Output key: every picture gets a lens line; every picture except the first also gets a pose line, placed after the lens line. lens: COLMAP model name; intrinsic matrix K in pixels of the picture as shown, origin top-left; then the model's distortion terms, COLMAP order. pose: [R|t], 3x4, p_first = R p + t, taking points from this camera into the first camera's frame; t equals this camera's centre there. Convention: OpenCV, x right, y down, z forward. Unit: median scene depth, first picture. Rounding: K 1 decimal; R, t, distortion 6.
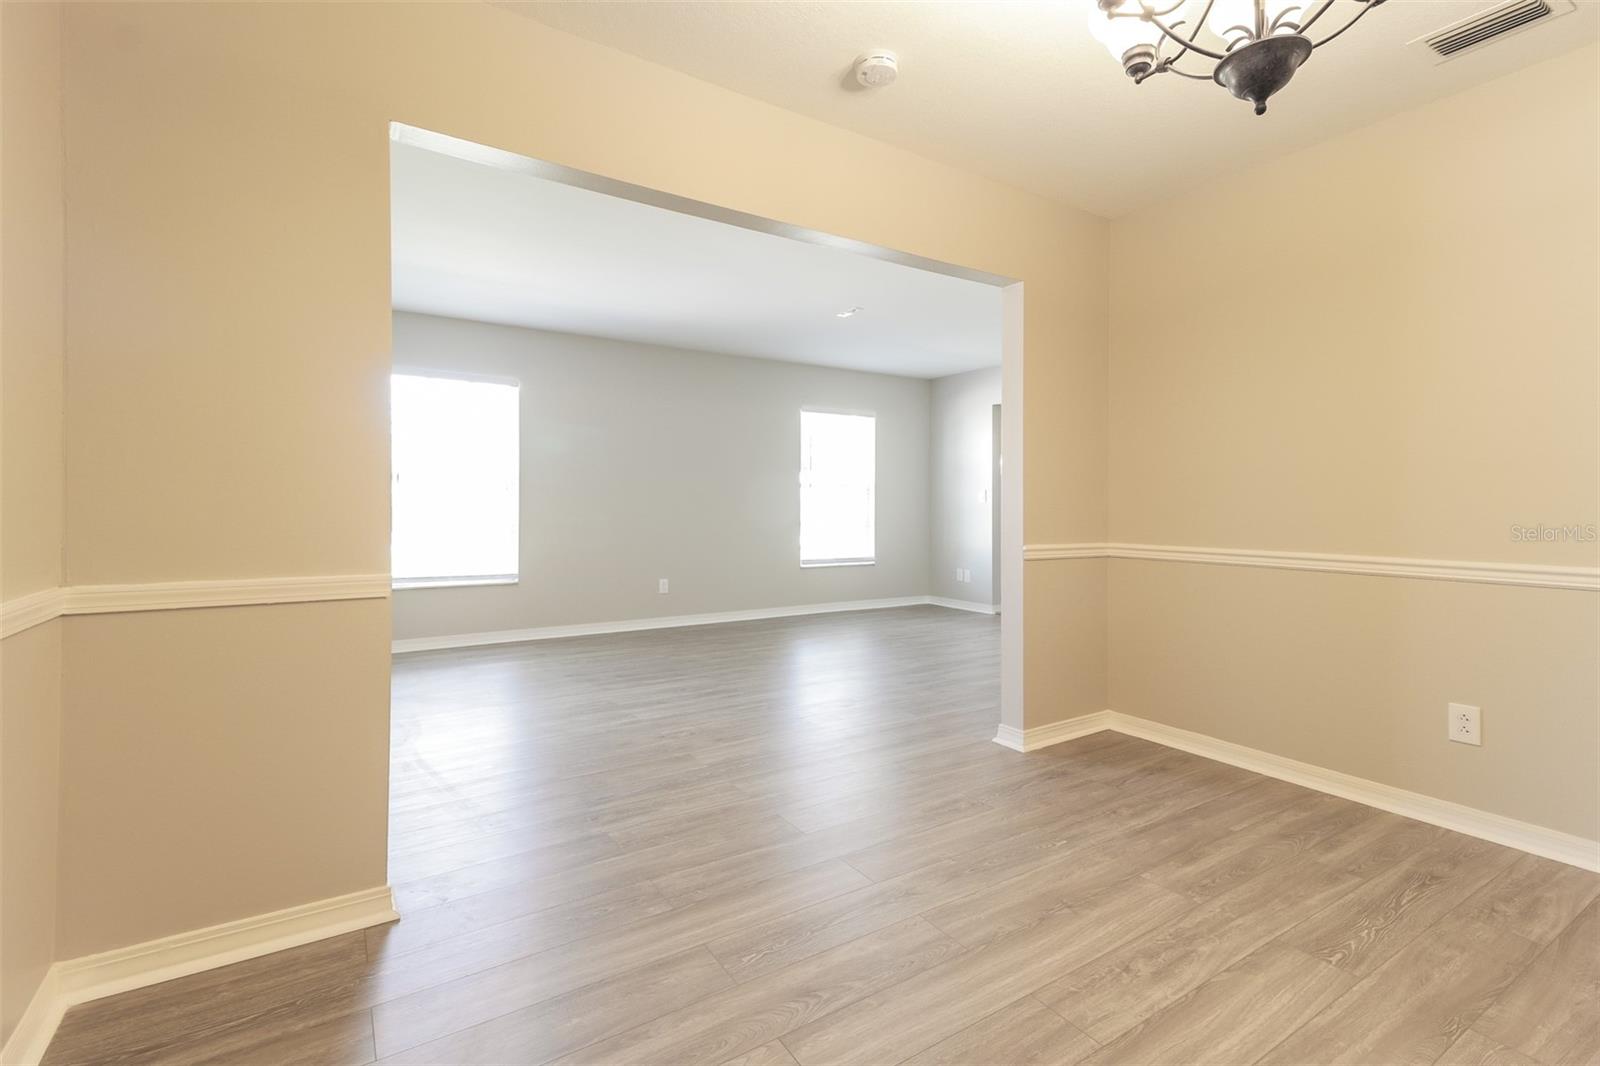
lens RADIAL K [[736.4, 0, 797.0], [0, 736.4, 511.2], [0, 0, 1]] dist [0.021863, -0.000019]
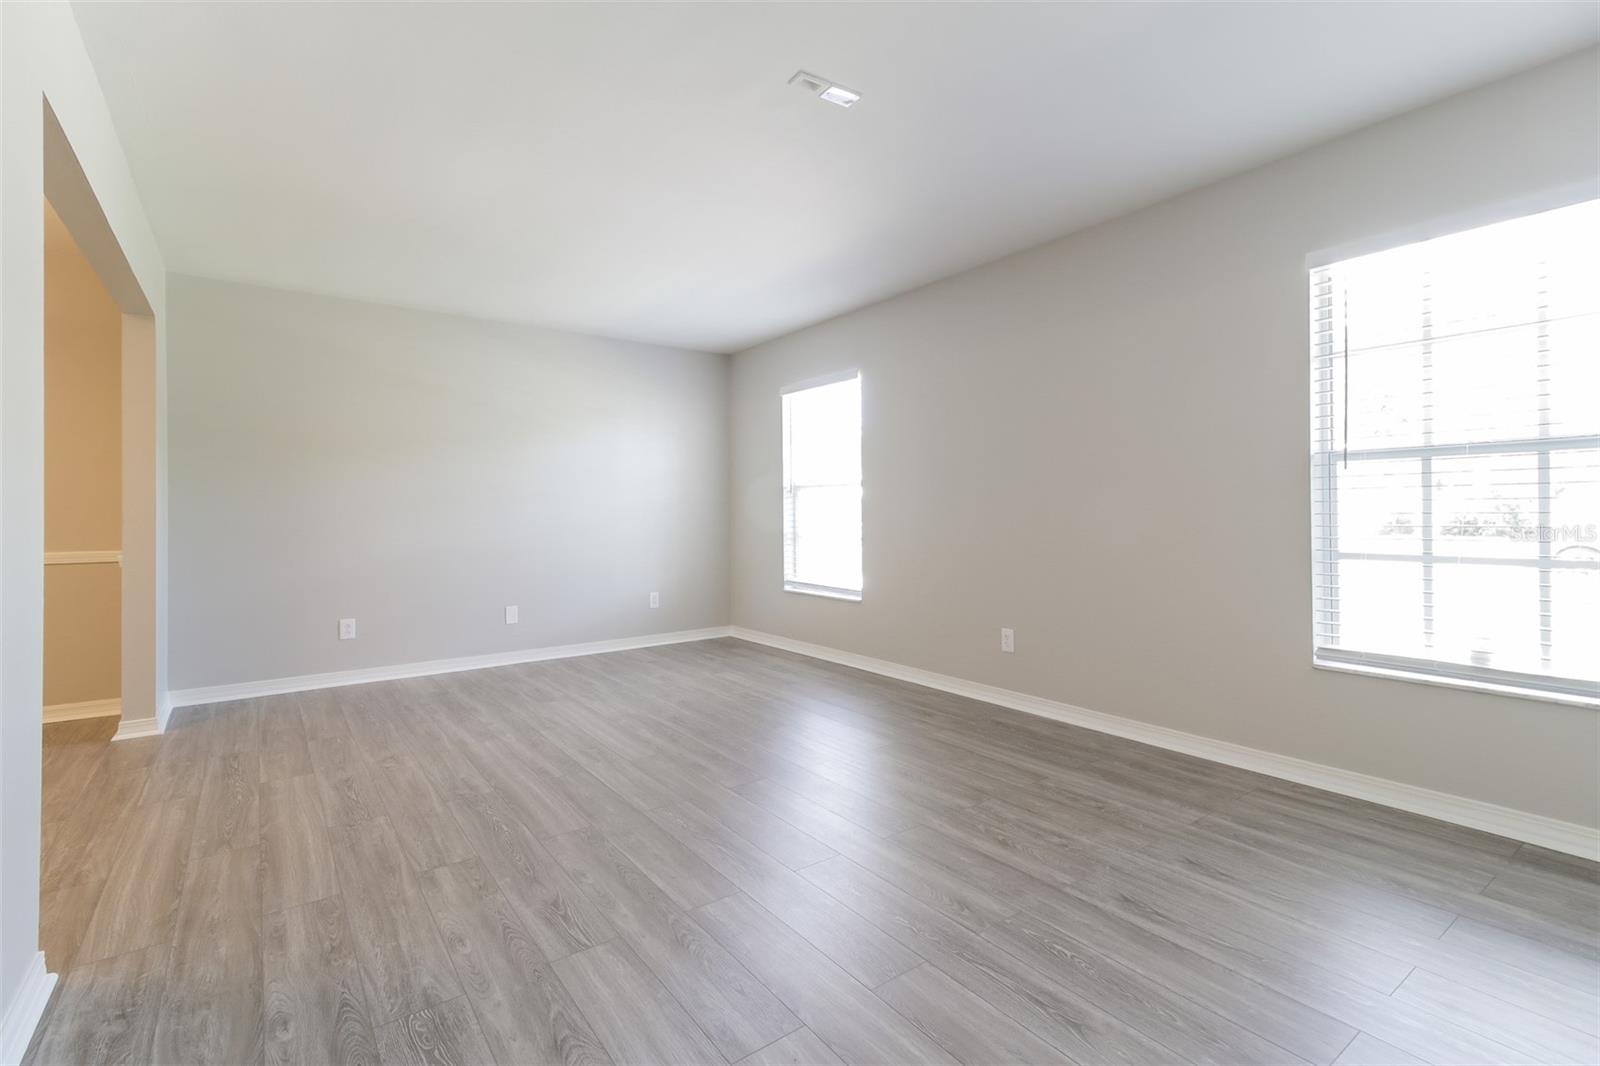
lens RADIAL K [[736.4, 0, 797.0], [0, 736.4, 511.2], [0, 0, 1]] dist [0.021863, -0.000019]
pose [[0.065955, -0.002705, -0.997819, 0.832917], [-0.000581, 0.999996, -0.002749, -0.012433], [0.997822, 0.000761, 0.065953, 1.492175]]
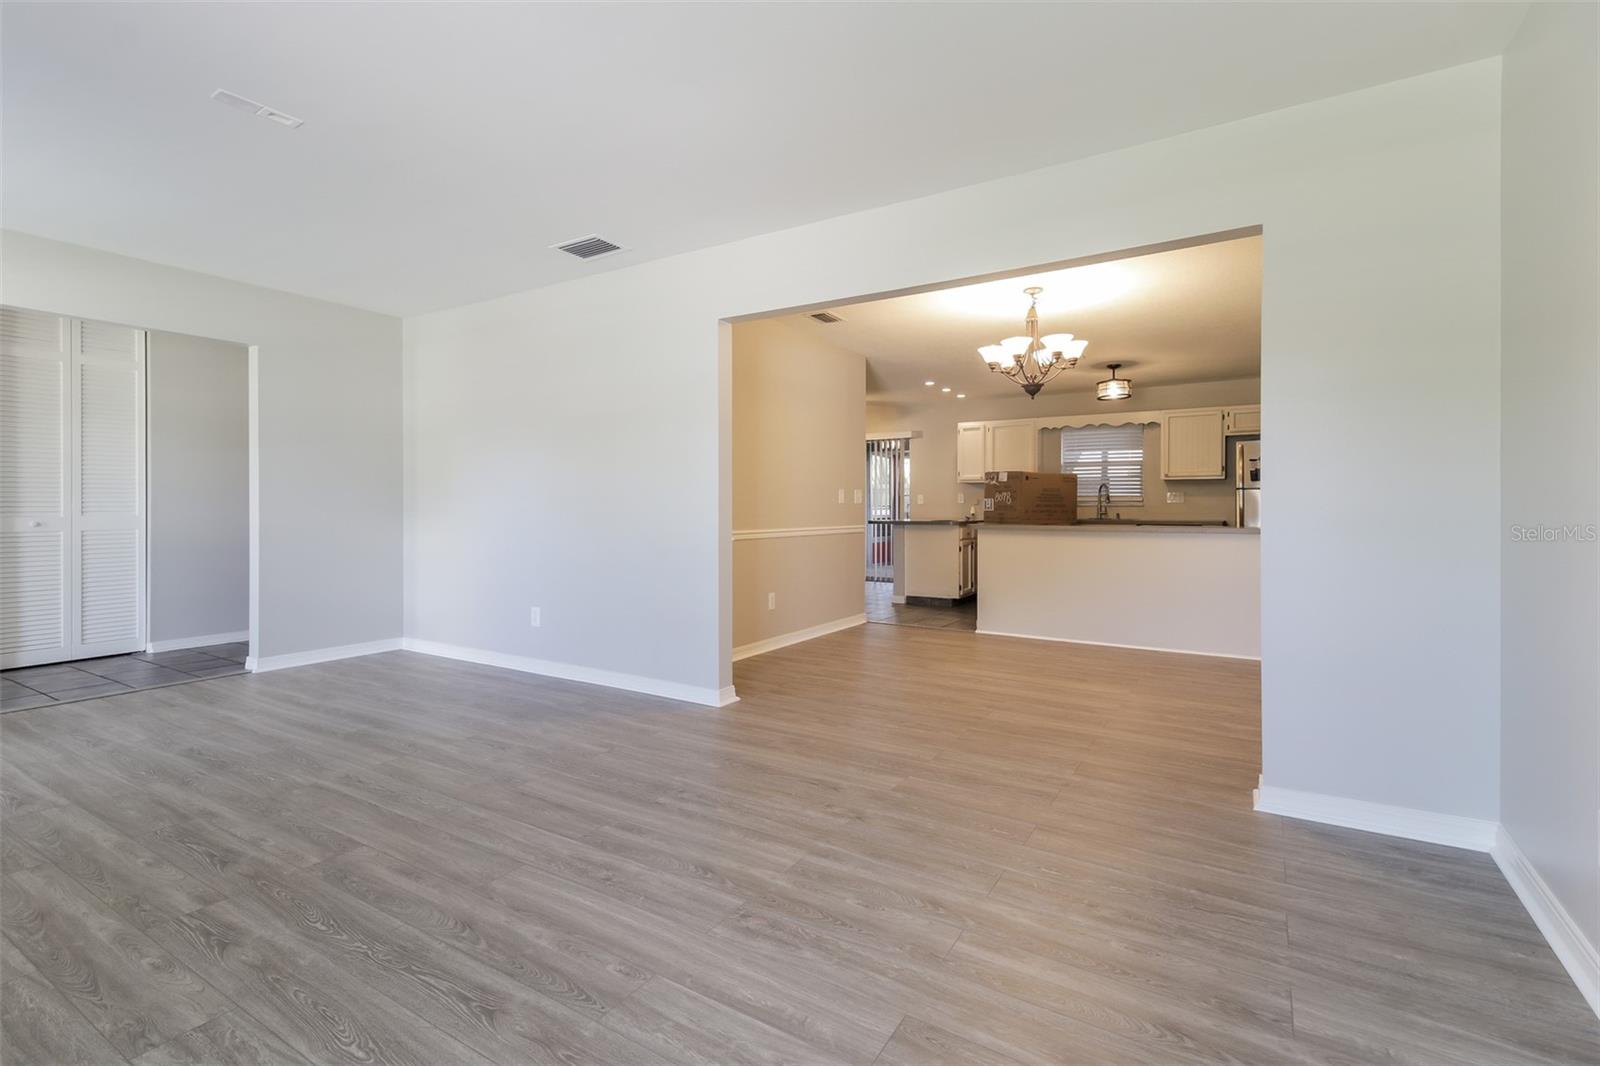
lens RADIAL K [[736.4, 0, 797.0], [0, 736.4, 511.2], [0, 0, 1]] dist [0.021863, -0.000019]
pose [[-0.433881, -0.010550, 0.900908, -0.839345], [0.005591, 0.999881, 0.014402, -0.014539], [-0.900953, 0.011285, -0.433770, 1.404126]]
